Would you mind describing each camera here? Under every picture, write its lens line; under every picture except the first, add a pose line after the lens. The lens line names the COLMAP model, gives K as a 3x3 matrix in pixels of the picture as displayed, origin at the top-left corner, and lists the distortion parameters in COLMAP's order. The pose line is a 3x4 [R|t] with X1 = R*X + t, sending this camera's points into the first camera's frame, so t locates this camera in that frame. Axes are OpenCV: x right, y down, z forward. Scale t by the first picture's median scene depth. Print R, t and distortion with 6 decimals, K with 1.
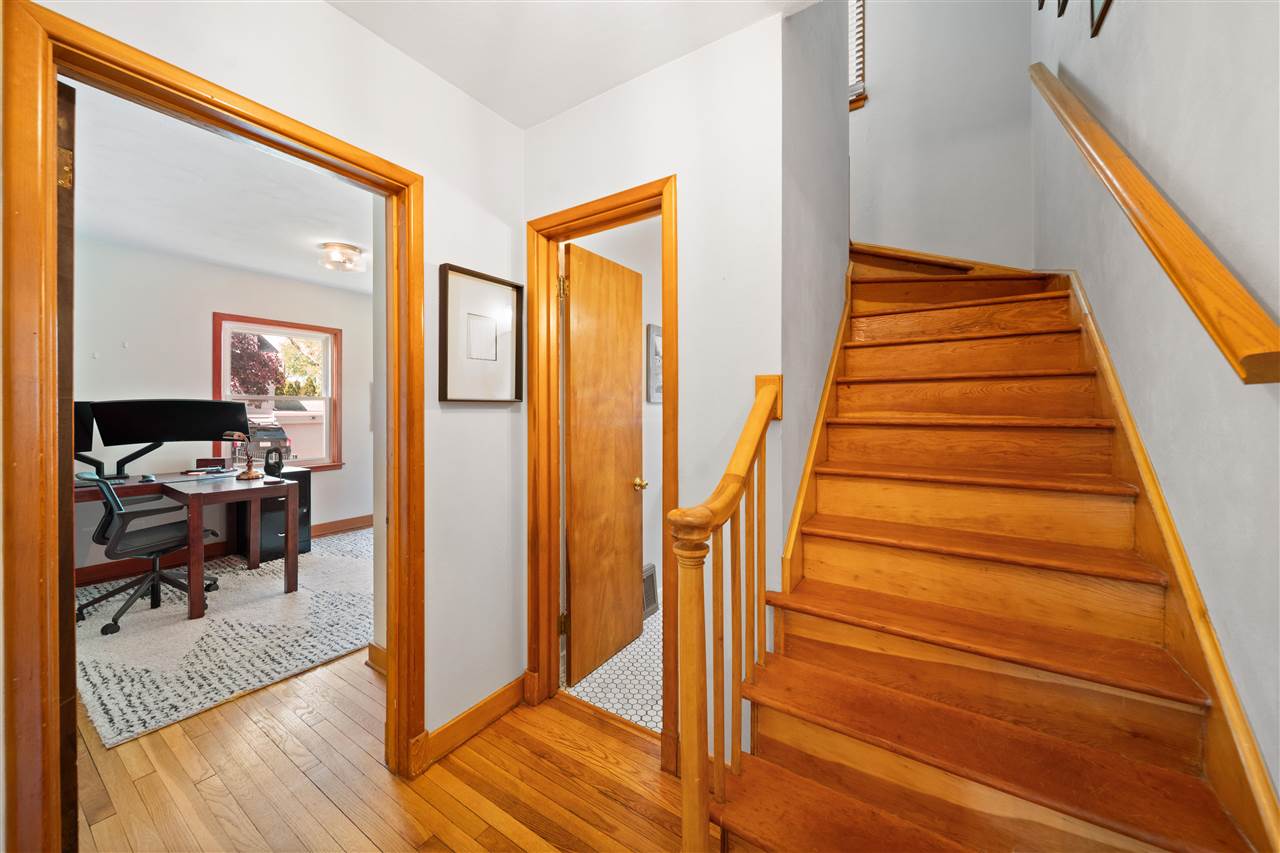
lens RADIAL K [[461.1, 0, 624.0], [0, 461.1, 408.8], [0, 0, 1]] dist [-0.000840, -0.001312]
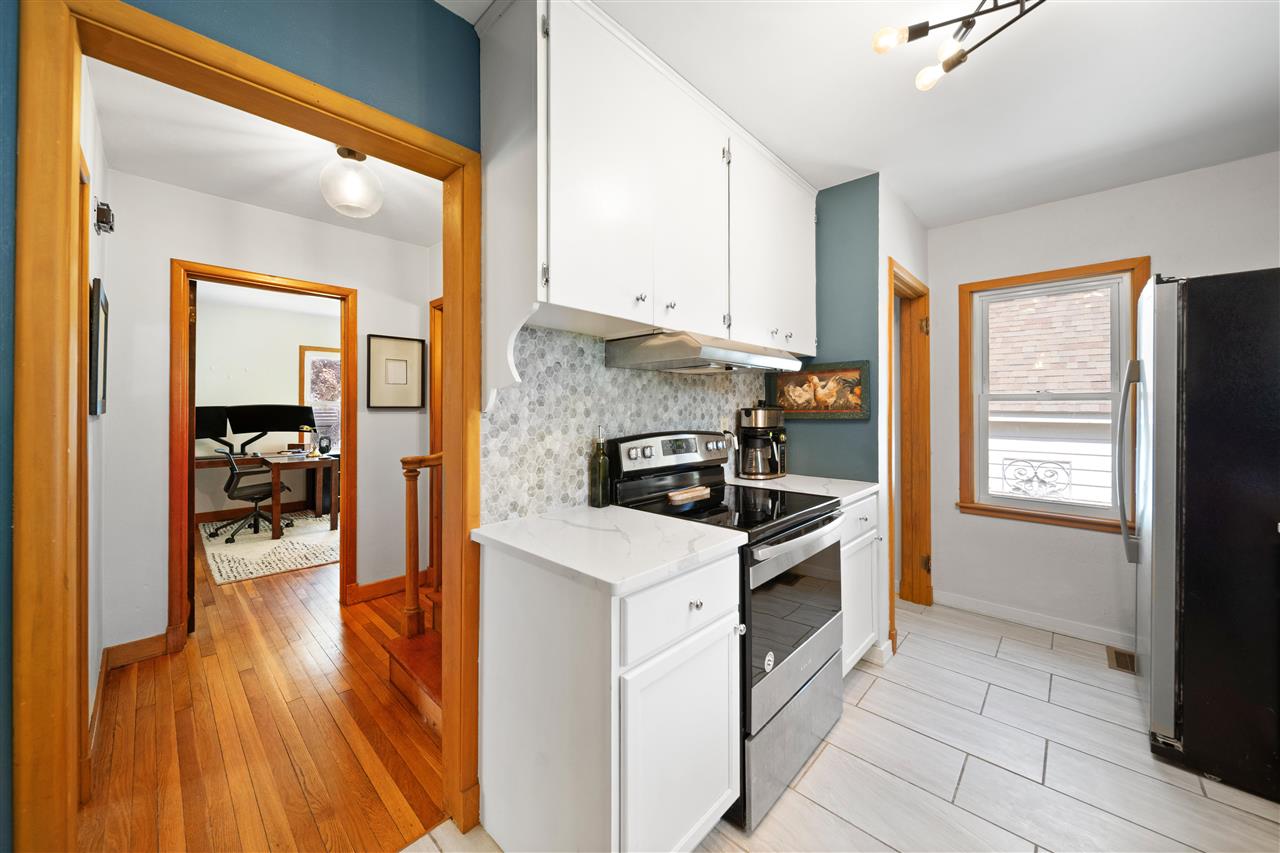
lens RADIAL K [[461.1, 0, 627.2], [0, 461.1, 406.2], [0, 0, 1]] dist [-0.000840, -0.001312]
pose [[0.984421, 0.000604, -0.175824, 0.827423], [-0.002033, 0.999966, -0.007948, -0.008394], [0.175814, 0.008181, 0.984389, -0.556737]]
